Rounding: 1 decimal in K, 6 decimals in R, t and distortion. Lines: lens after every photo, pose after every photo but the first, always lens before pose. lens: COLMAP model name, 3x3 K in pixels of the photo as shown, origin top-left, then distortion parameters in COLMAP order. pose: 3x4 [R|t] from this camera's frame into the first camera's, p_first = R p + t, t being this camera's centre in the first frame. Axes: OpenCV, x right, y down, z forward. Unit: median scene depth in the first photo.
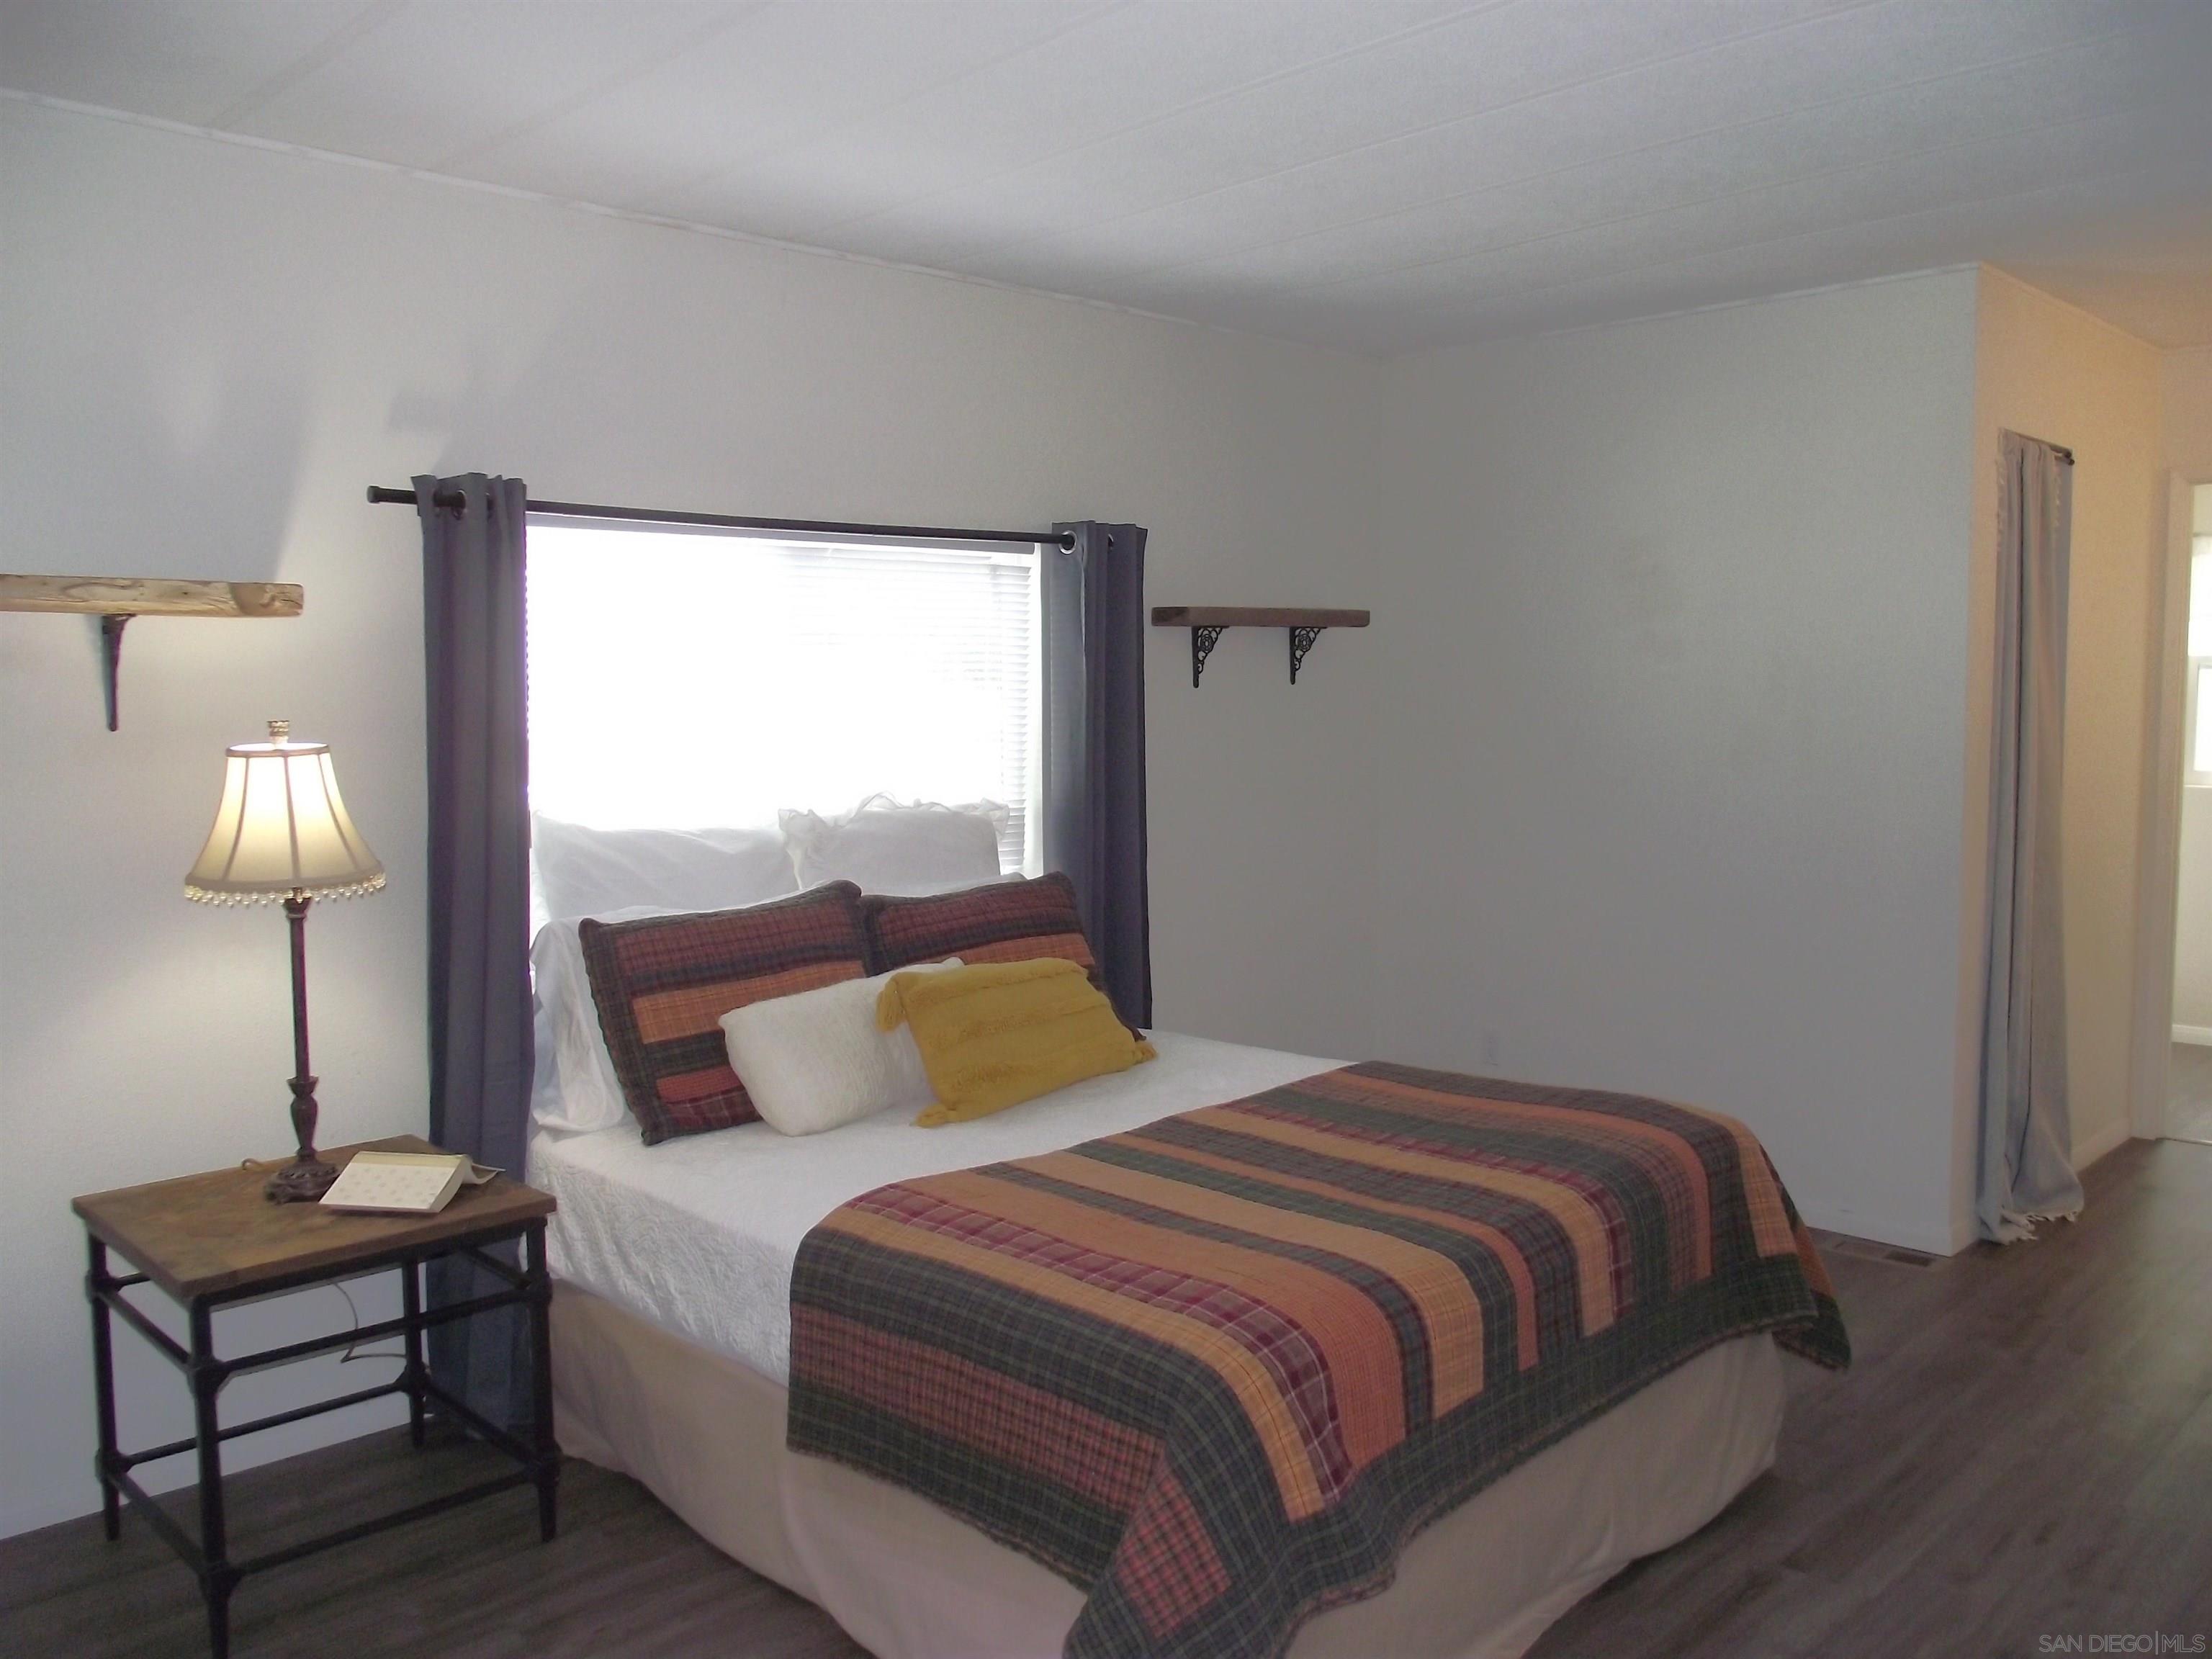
lens RADIAL K [[1729.1, 0, 1118.1], [0, 1729.1, 834.2], [0, 0, 1]] dist [-0.061156, -0.001512]
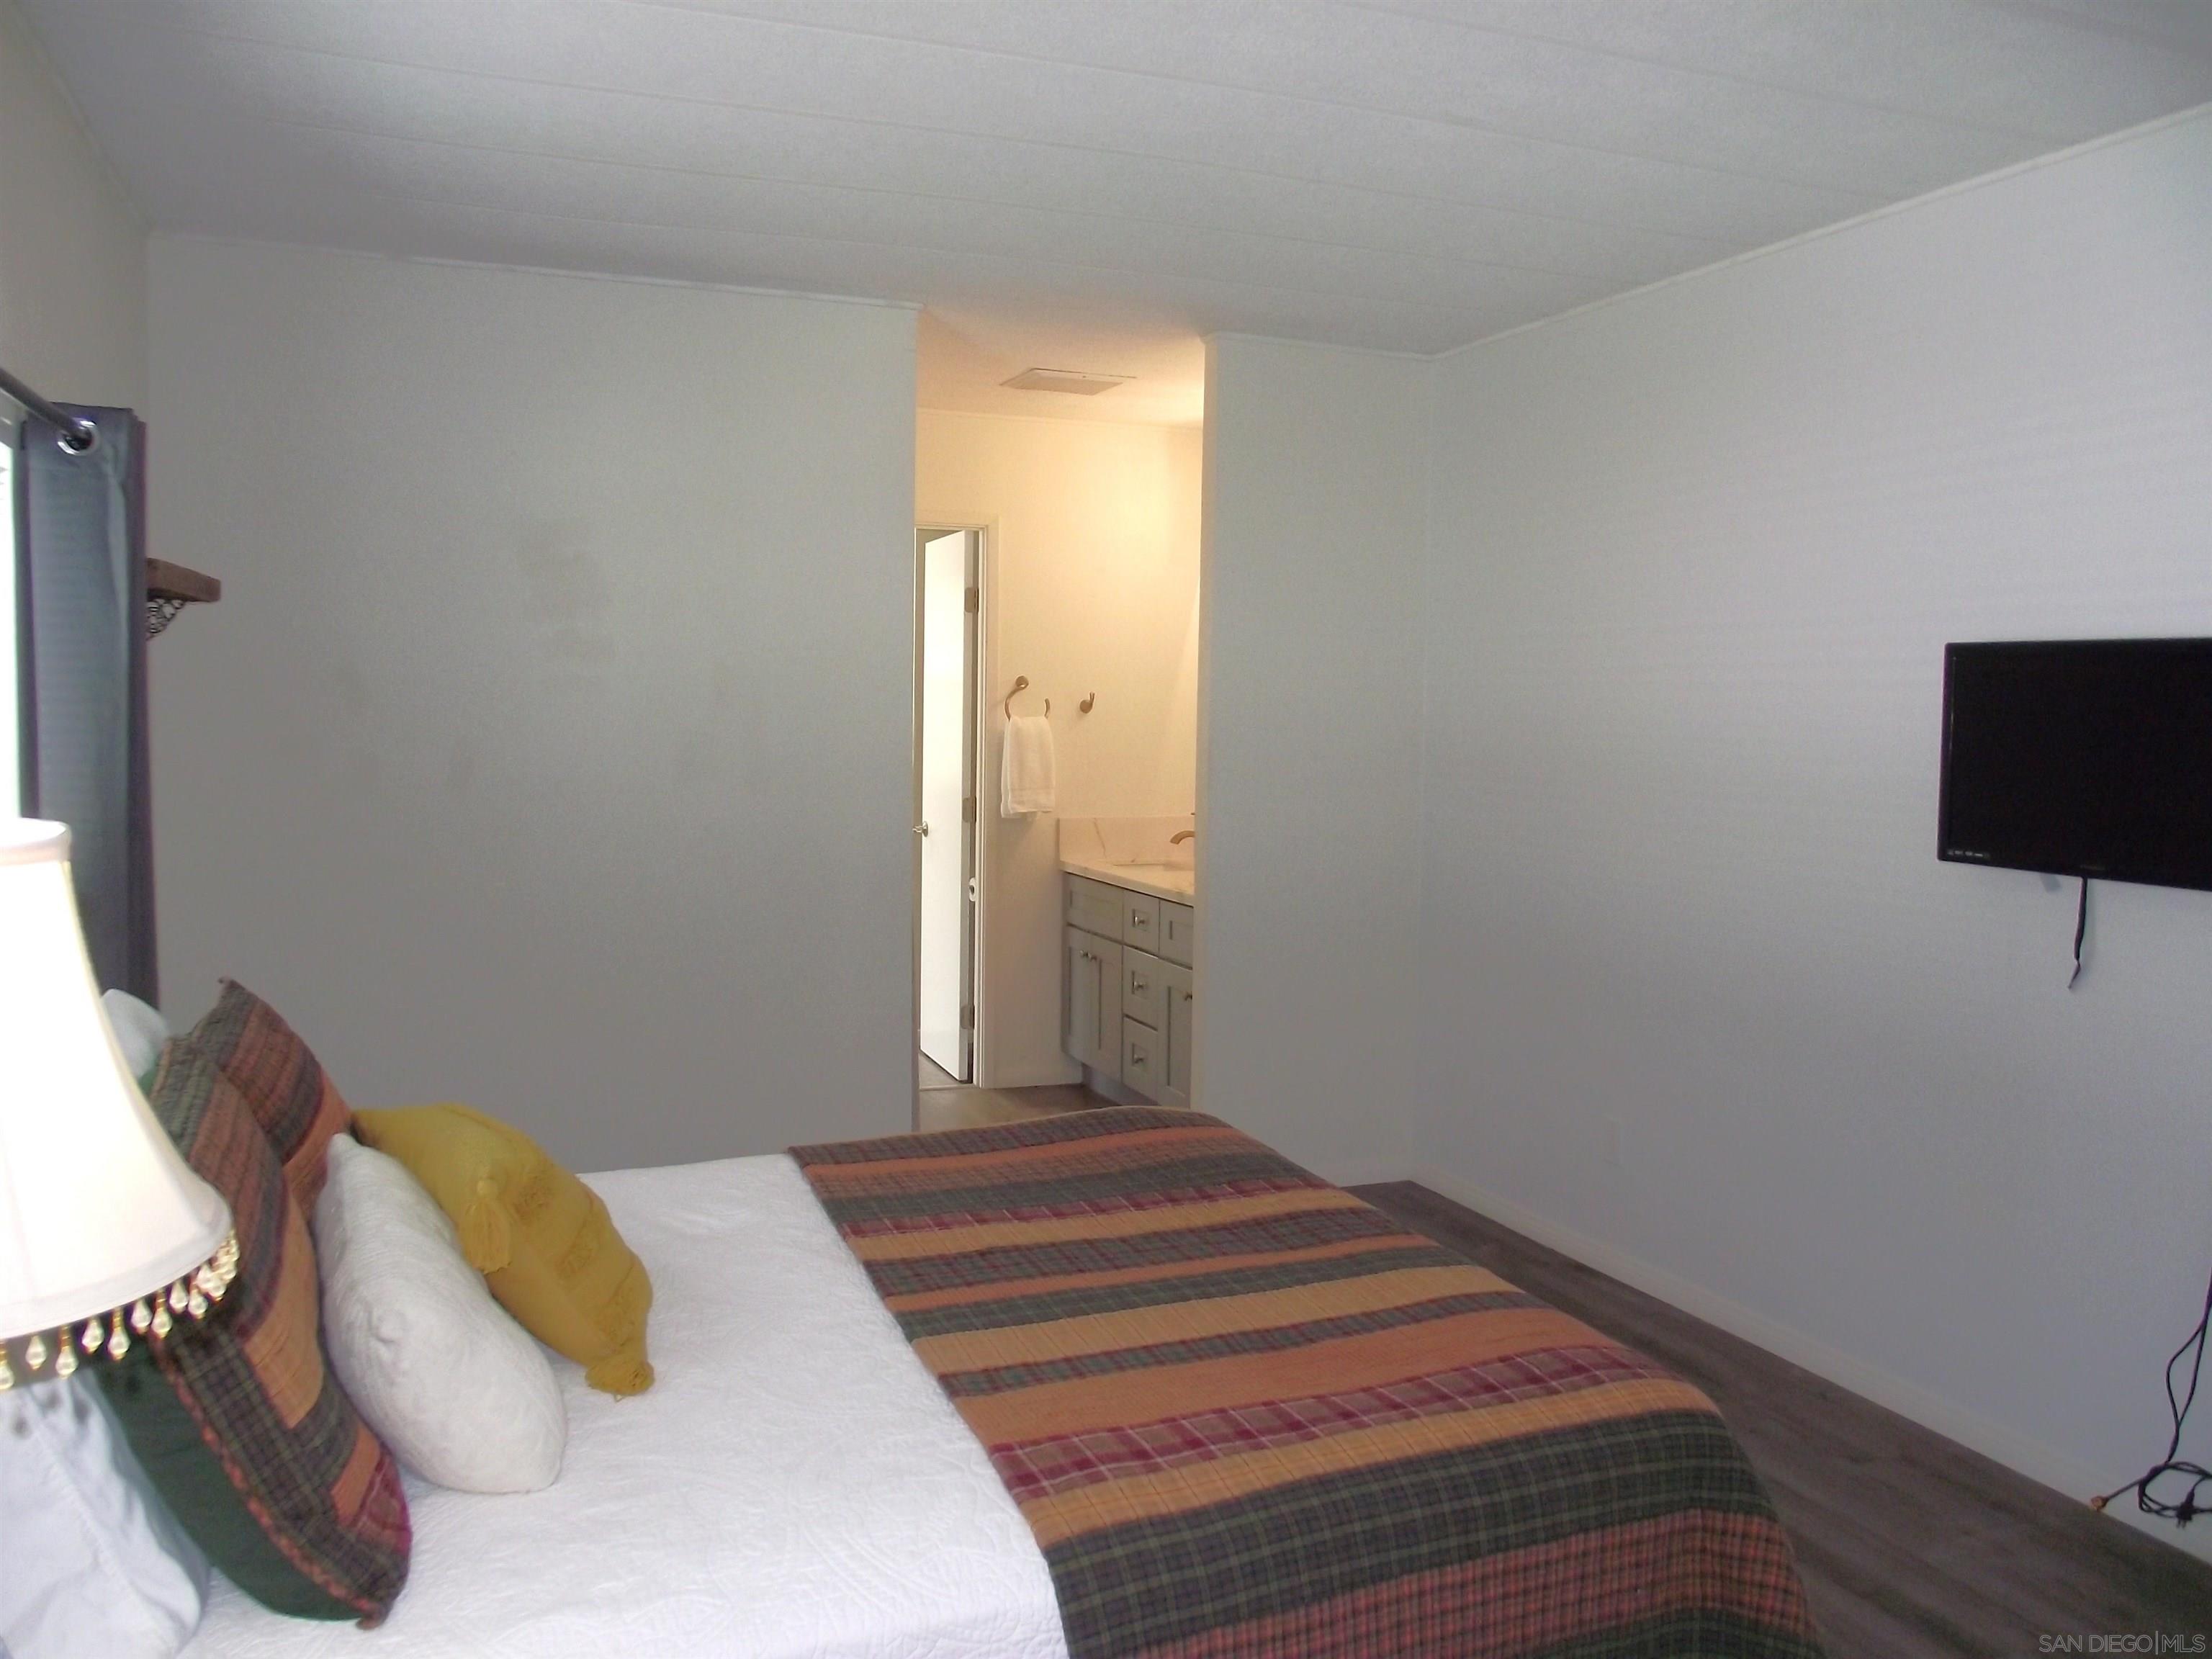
lens RADIAL K [[1729.1, 0, 1118.1], [0, 1729.1, 834.2], [0, 0, 1]] dist [-0.061156, -0.001512]
pose [[0.366859, -0.055208, 0.928637, -0.711076], [0.061159, 0.997509, 0.035142, -0.046823], [-0.928264, 0.043903, 0.369322, 0.722000]]
